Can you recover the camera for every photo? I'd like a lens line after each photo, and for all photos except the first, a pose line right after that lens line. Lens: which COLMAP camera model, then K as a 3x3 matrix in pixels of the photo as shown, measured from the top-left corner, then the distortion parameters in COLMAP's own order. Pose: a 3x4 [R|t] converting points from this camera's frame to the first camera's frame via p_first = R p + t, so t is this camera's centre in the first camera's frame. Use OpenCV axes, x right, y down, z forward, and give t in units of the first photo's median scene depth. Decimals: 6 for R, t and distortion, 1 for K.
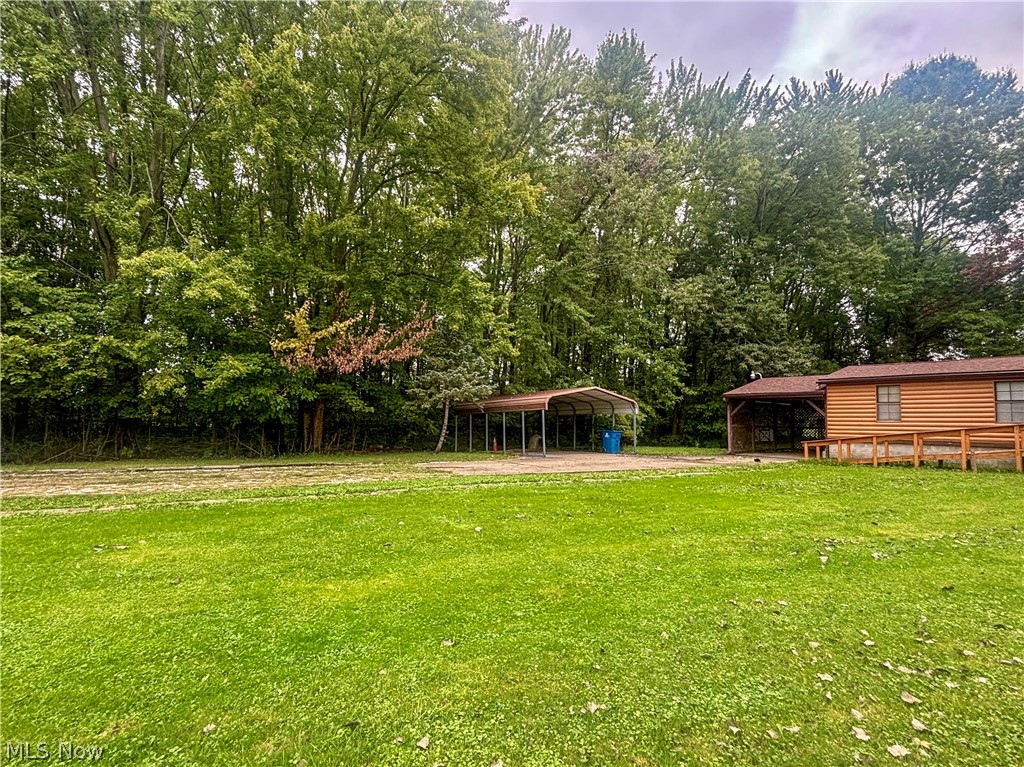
lens RADIAL K [[516.7, 0, 515.8], [0, 516.7, 384.1], [0, 0, 1]] dist [0.018412, -0.003253]
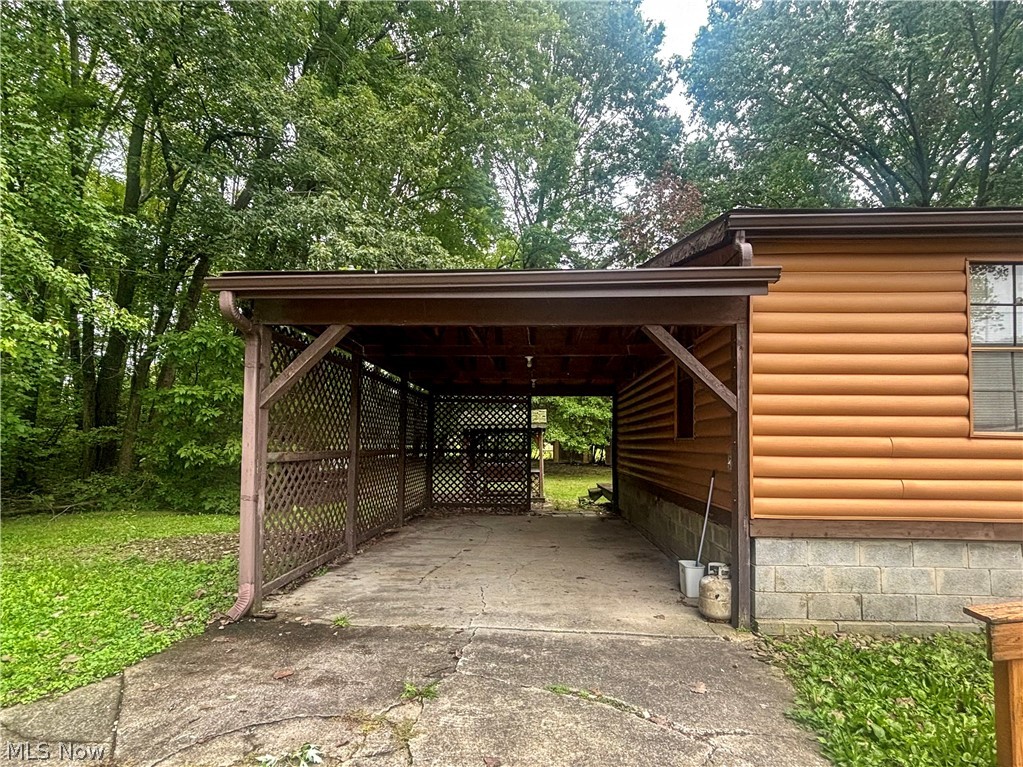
lens RADIAL K [[516.2, 0, 515.3], [0, 516.2, 384.1], [0, 0, 1]] dist [0.018412, -0.003253]
pose [[0.694303, 0.070531, 0.716219, 0.408798], [-0.050909, 0.997506, -0.048880, 0.069712], [-0.717880, -0.002524, 0.696162, 0.956397]]
